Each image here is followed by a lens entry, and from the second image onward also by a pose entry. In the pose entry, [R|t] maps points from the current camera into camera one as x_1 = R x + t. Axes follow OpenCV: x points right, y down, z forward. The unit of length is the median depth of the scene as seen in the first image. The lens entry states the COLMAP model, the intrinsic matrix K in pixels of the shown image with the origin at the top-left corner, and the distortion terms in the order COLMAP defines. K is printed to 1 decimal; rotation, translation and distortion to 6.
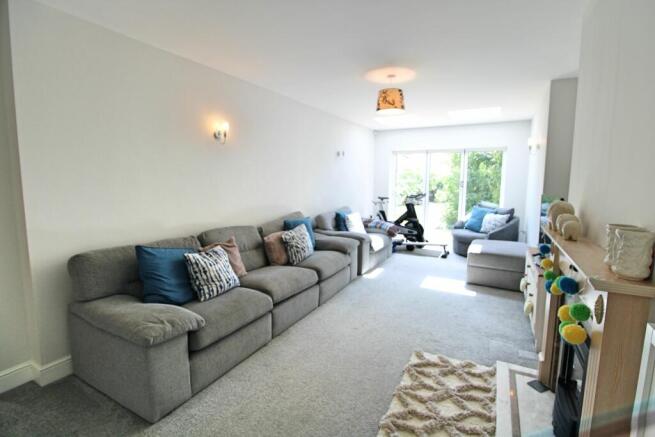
lens RADIAL K [[301.9, 0, 345.4], [0, 301.9, 216.5], [0, 0, 1]] dist [-0.013037, -0.006911]
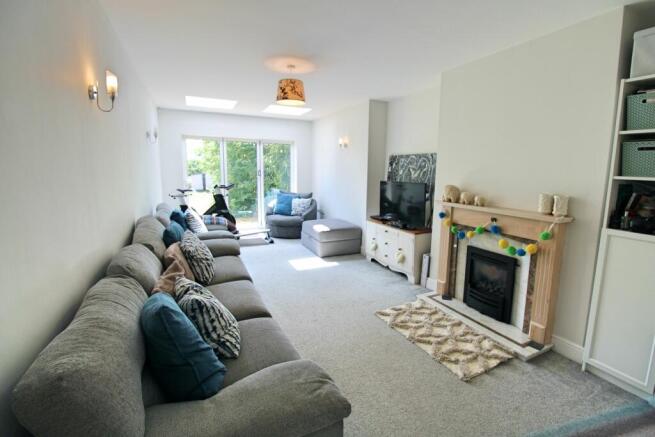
lens RADIAL K [[301.9, 0, 328.4], [0, 301.9, 215.0], [0, 0, 1]] dist [-0.013037, -0.006911]
pose [[0.596810, -0.118815, 0.793537, -0.615069], [0.088880, 0.992679, 0.081787, -0.048928], [-0.797445, 0.021718, 0.603001, 0.311124]]
